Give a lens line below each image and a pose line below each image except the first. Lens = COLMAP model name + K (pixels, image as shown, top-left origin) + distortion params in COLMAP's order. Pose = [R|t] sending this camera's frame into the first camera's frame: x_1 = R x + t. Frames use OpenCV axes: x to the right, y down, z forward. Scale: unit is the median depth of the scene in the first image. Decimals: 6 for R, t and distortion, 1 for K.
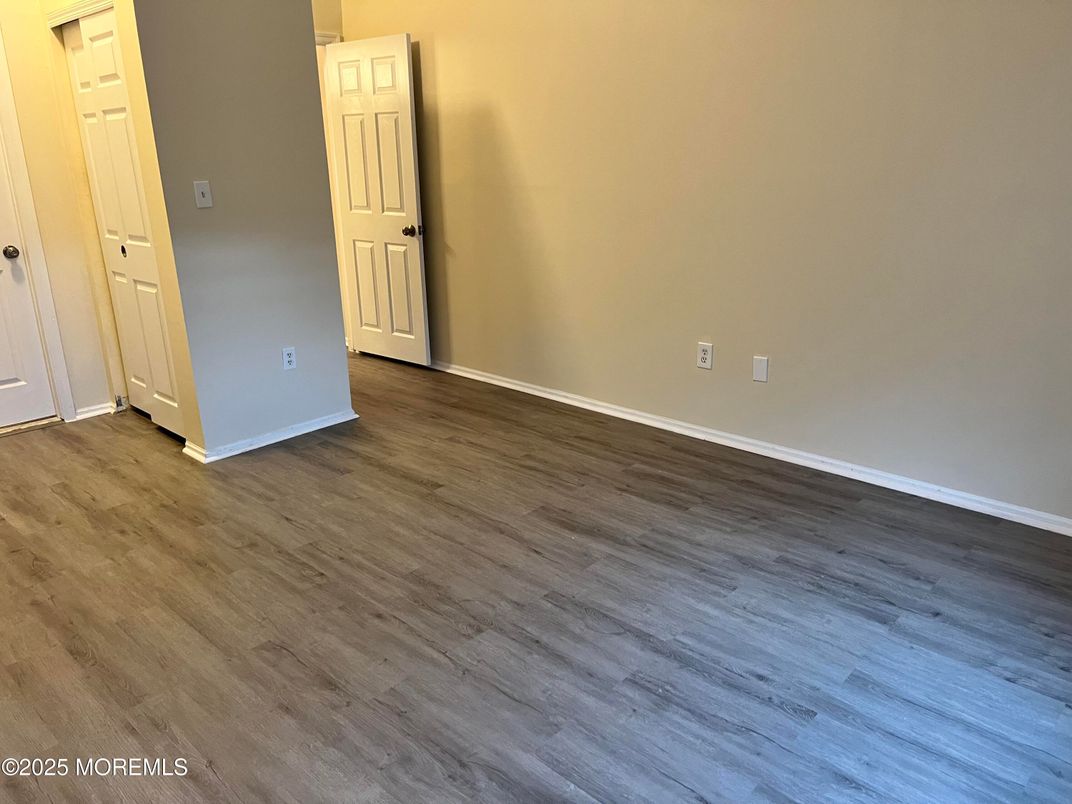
lens RADIAL K [[799.7, 0, 537.4], [0, 799.7, 407.0], [0, 0, 1]] dist [0.055341, -0.070987]
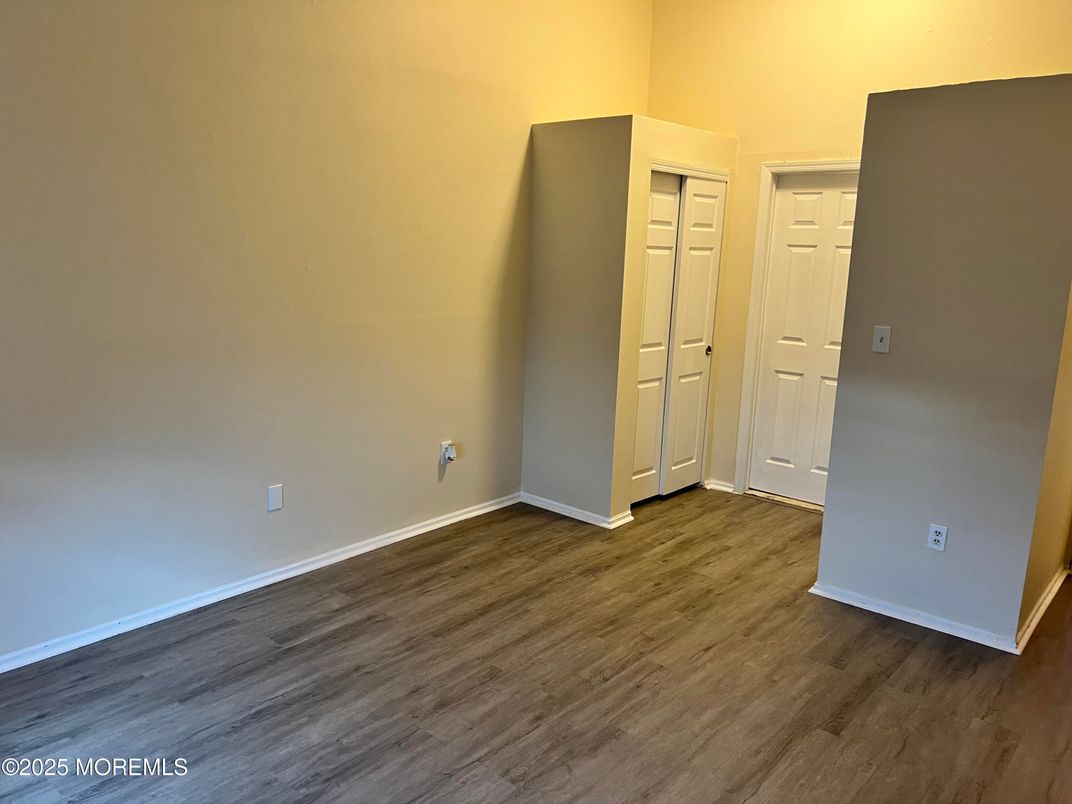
lens RADIAL K [[799.7, 0, 527.1], [0, 799.7, 411.6], [0, 0, 1]] dist [0.055341, -0.070987]
pose [[0.028565, 0.222849, -0.974434, 0.639378], [-0.337127, 0.919864, 0.200487, -0.276494], [0.941026, 0.322782, 0.101405, 0.619906]]
